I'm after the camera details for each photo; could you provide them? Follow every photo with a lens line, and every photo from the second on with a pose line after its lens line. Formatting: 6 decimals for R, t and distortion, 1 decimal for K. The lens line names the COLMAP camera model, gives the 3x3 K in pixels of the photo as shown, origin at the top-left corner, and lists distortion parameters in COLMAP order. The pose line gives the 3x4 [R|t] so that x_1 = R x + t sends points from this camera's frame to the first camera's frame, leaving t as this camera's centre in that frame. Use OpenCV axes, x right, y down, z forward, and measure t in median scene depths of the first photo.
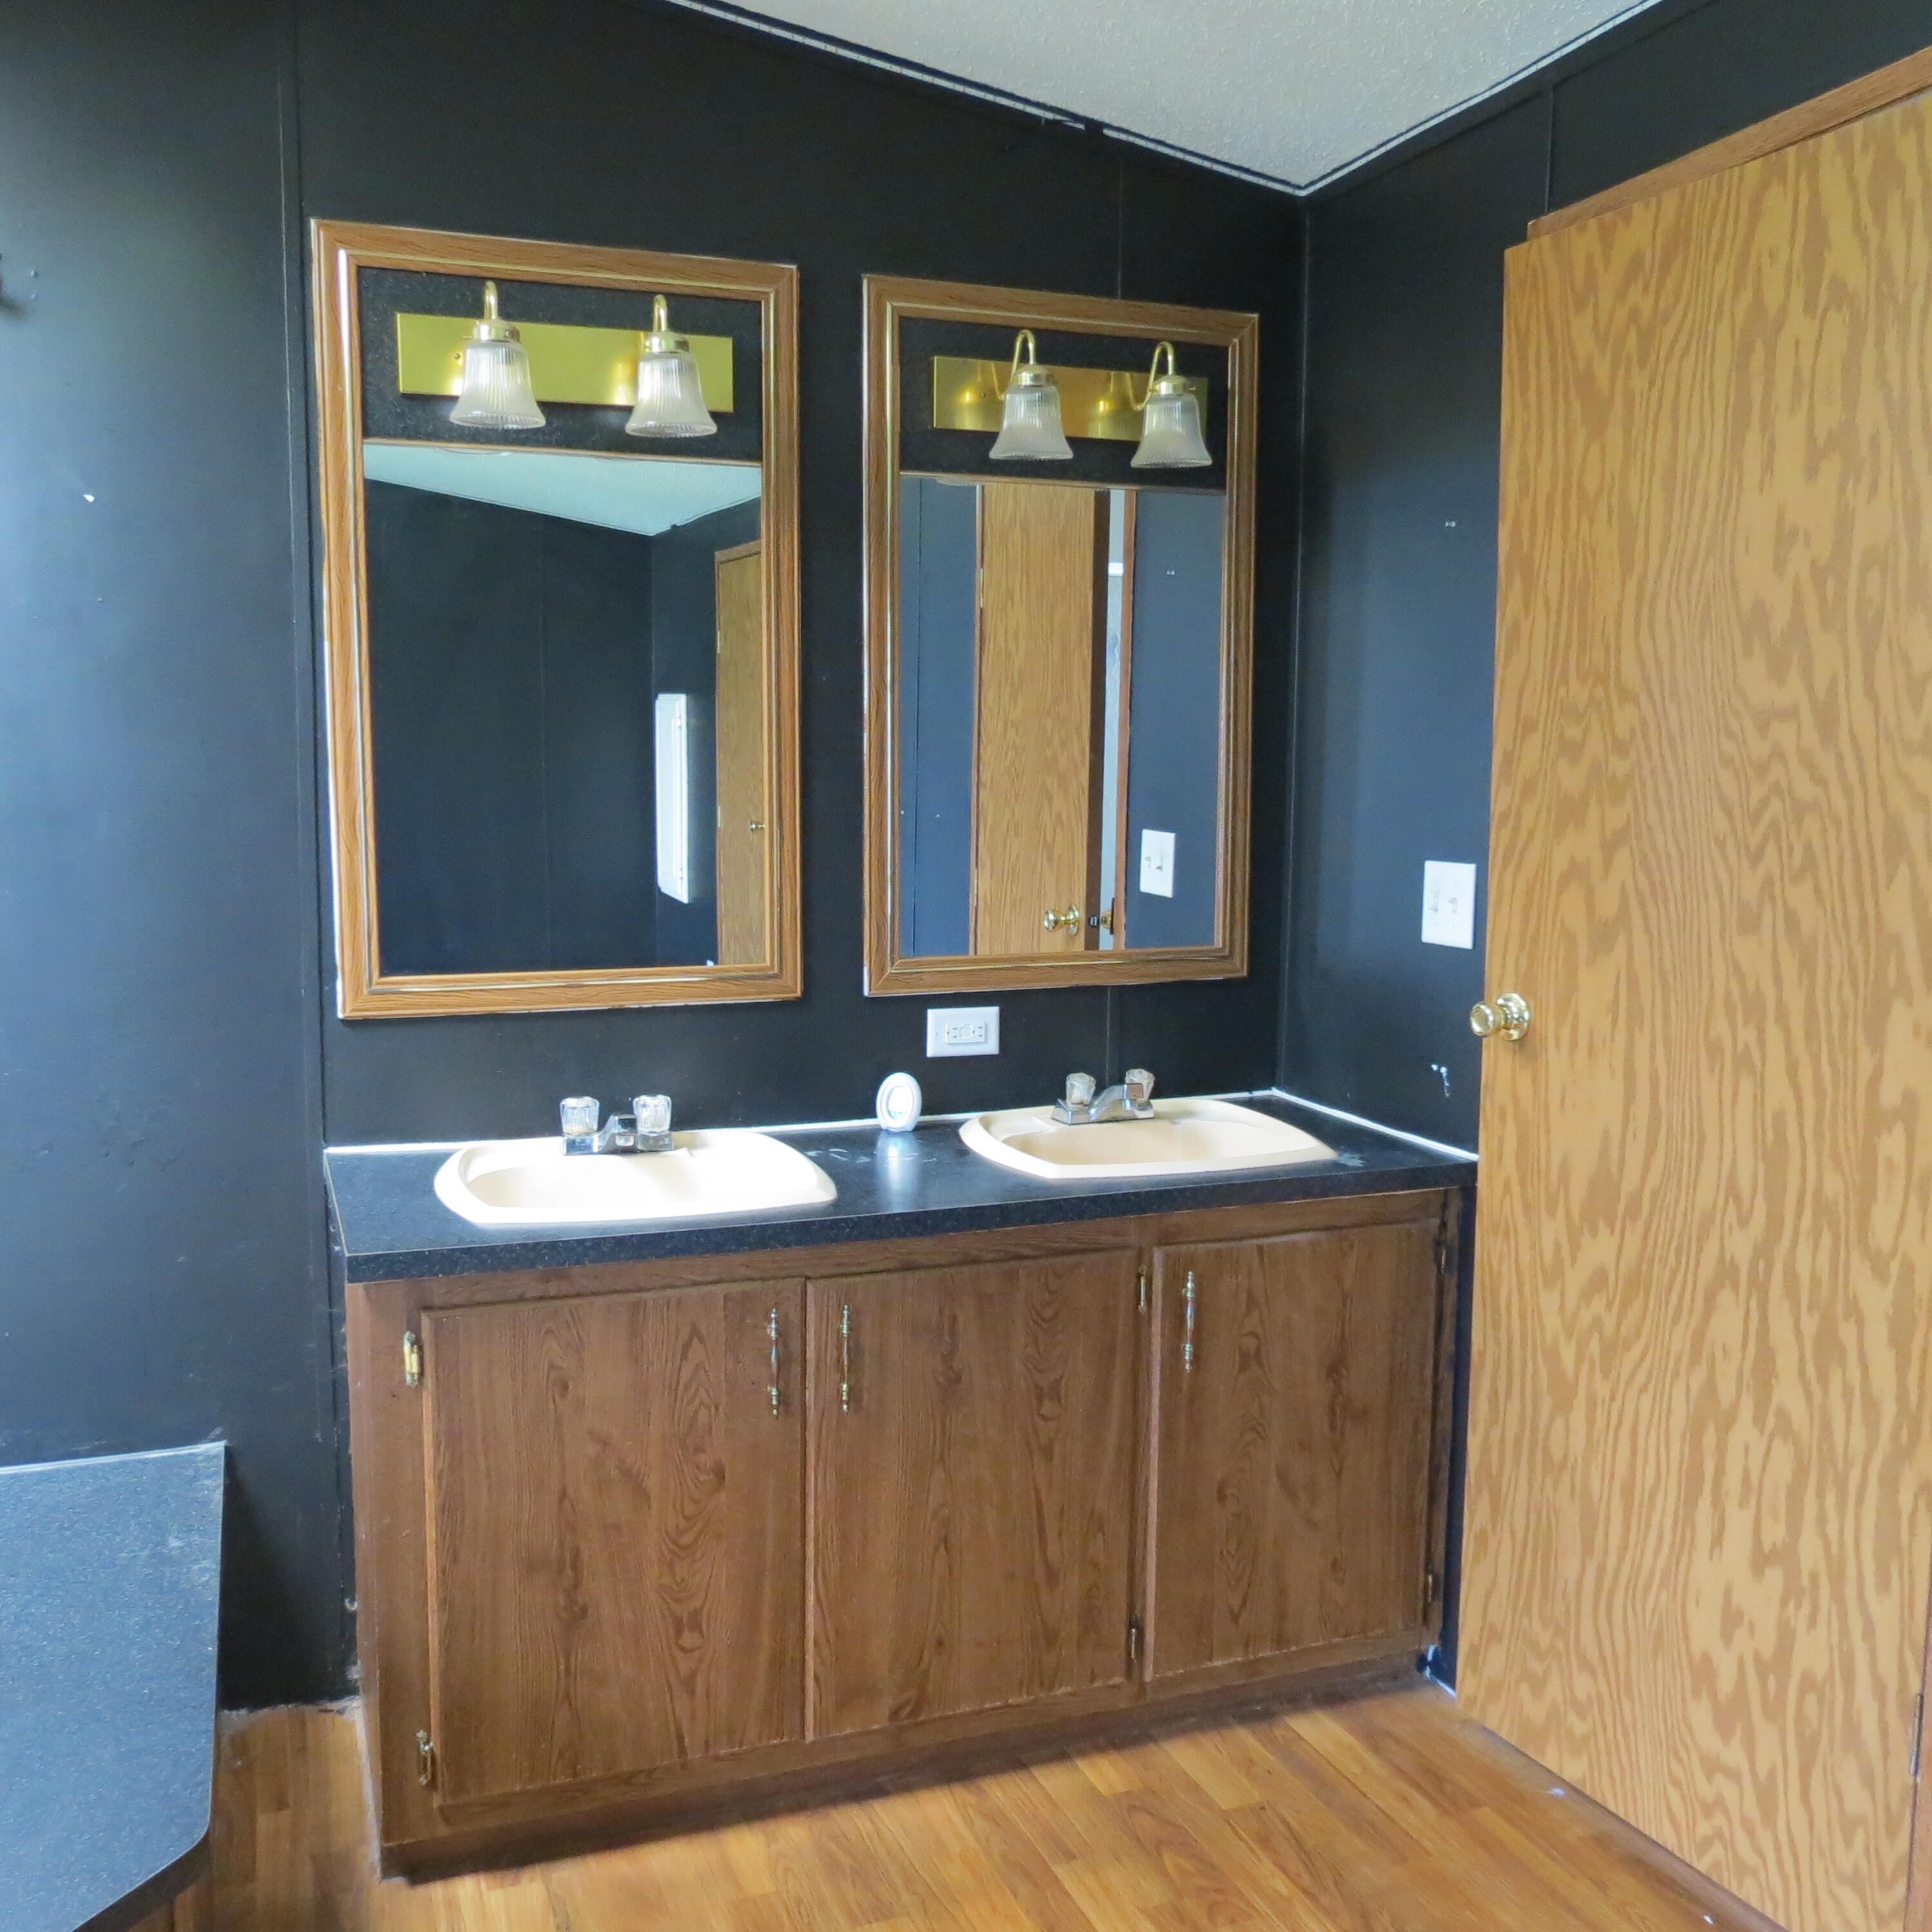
lens RADIAL K [[1829.5, 0, 961.3], [0, 1829.5, 965.4], [0, 0, 1]] dist [-0.018685, 0.000000]
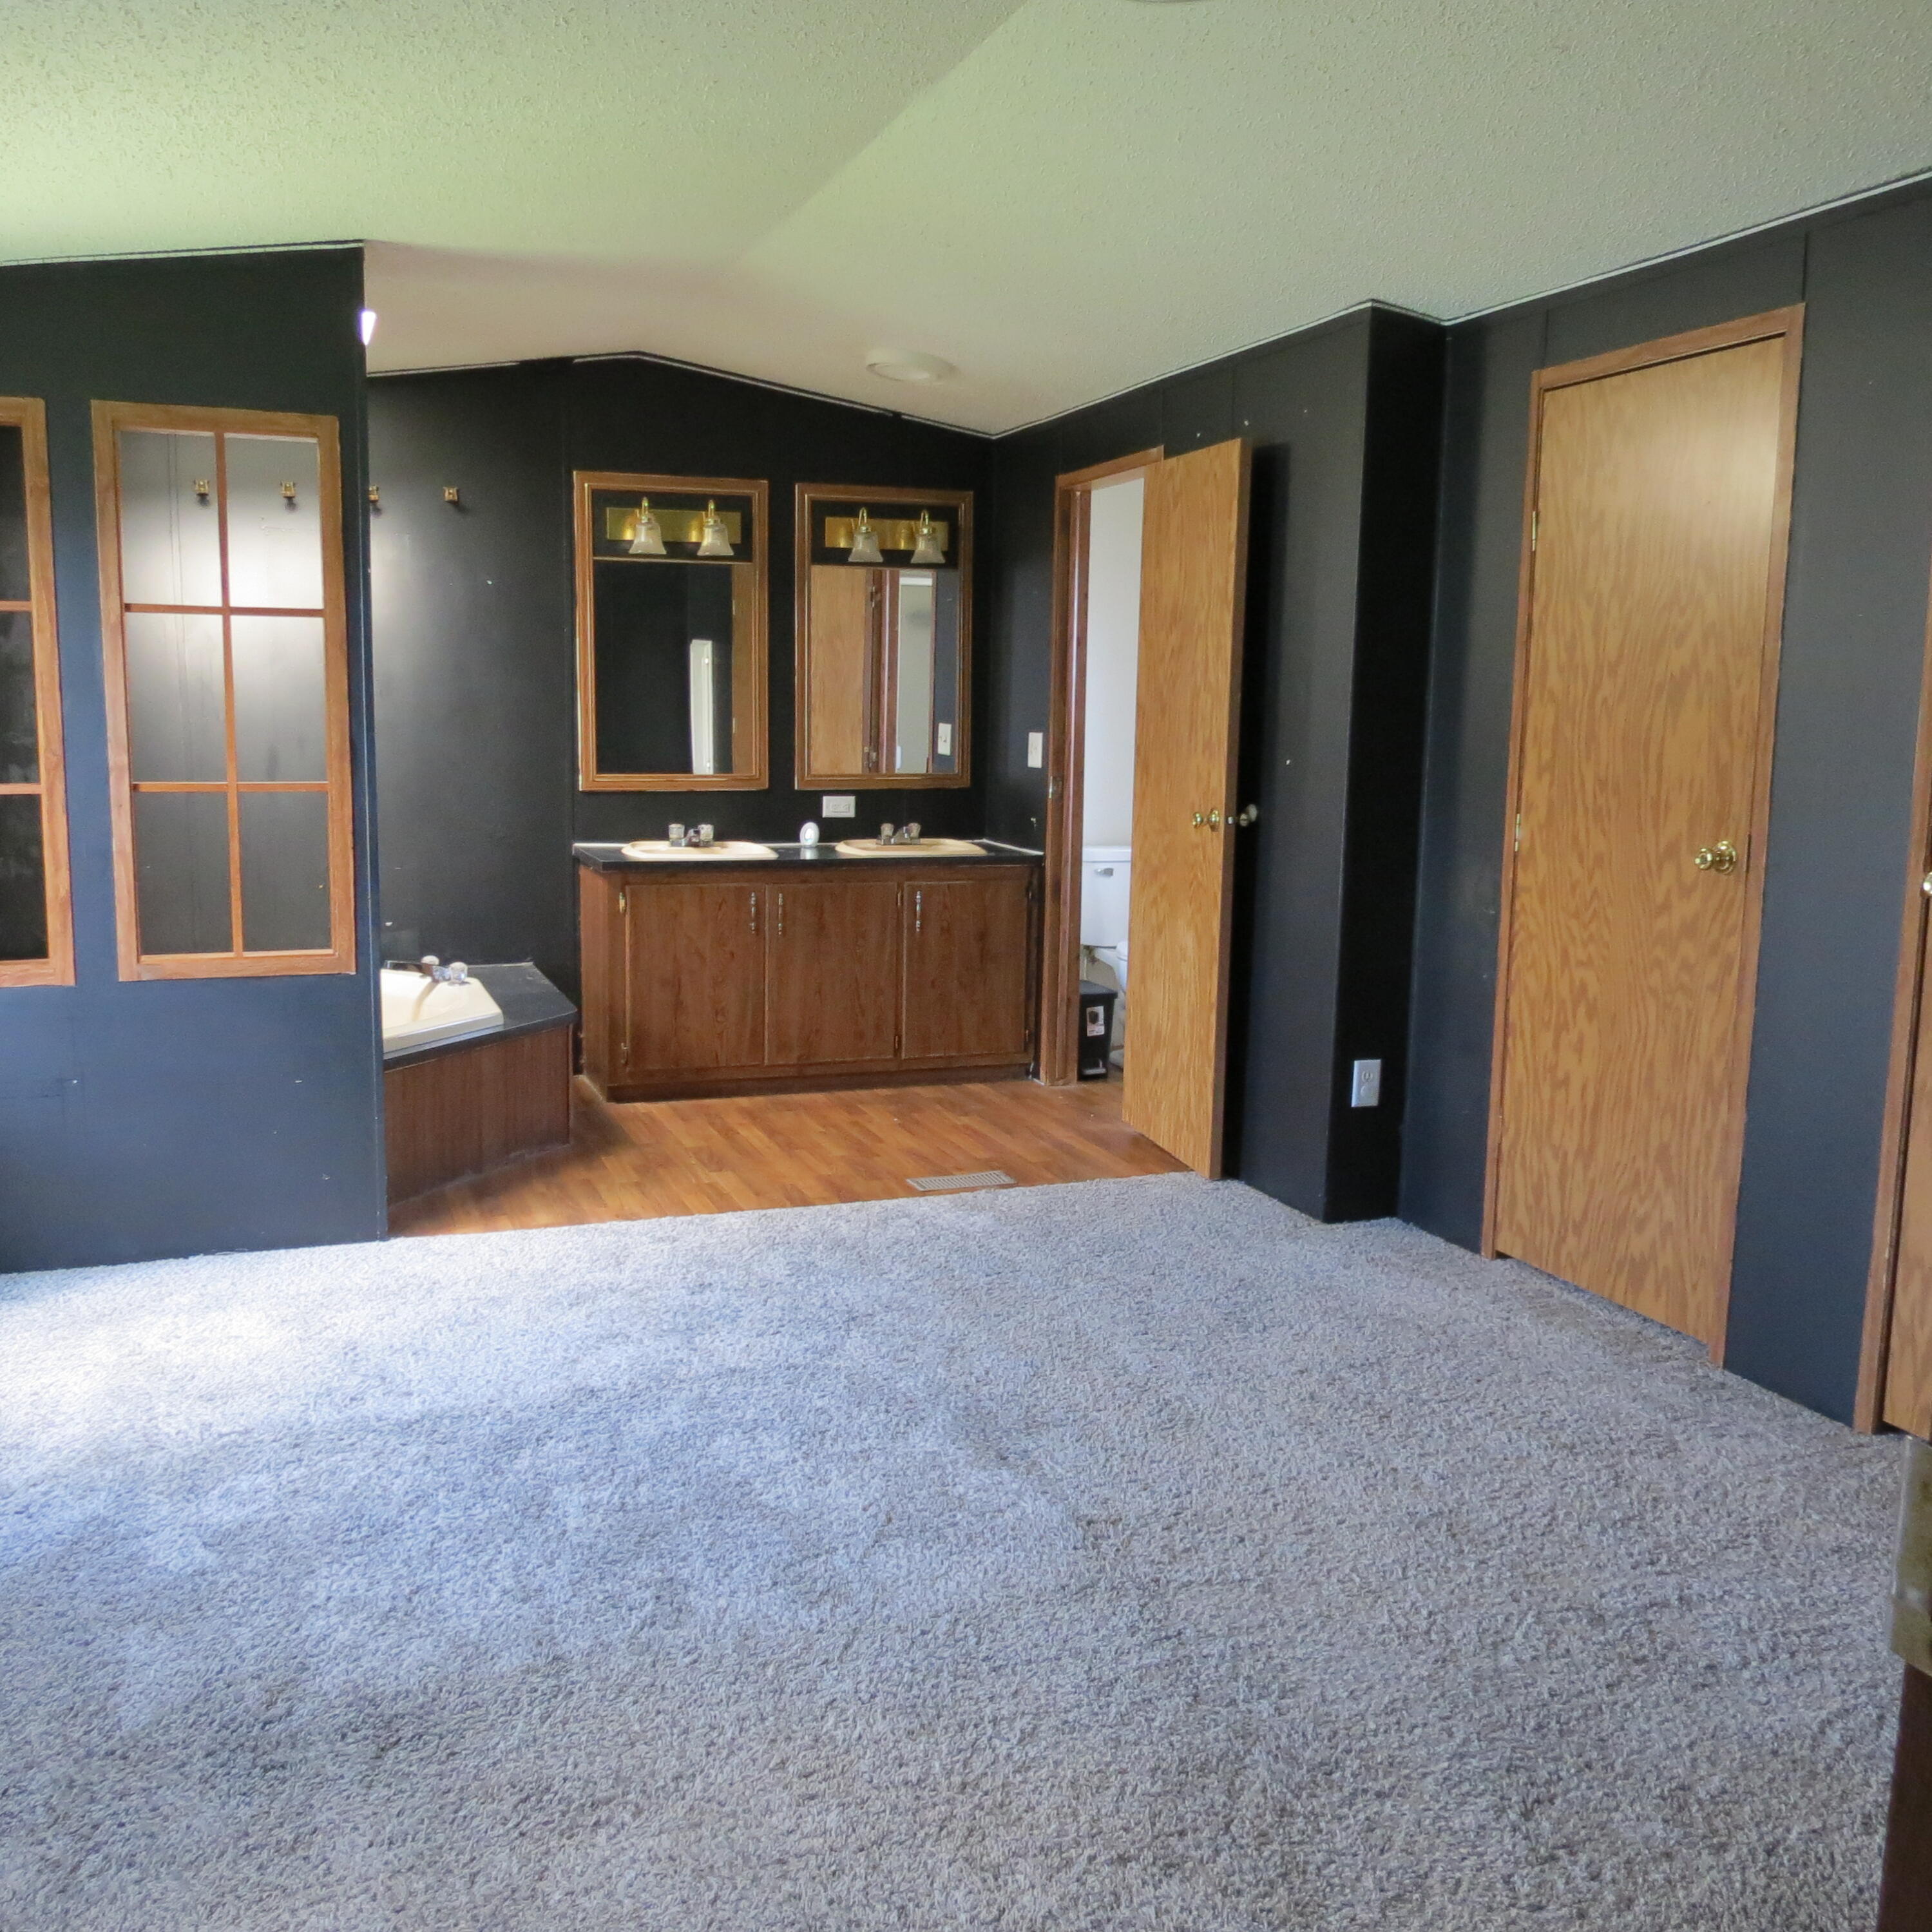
lens RADIAL K [[1829.5, 0, 968.1], [0, 1829.5, 971.5], [0, 0, 1]] dist [-0.018685, 0.000000]
pose [[0.999939, 0.010459, -0.003445, 0.189002], [-0.010308, 0.999093, 0.041318, 0.159647], [0.003874, -0.041280, 0.999140, -1.424469]]
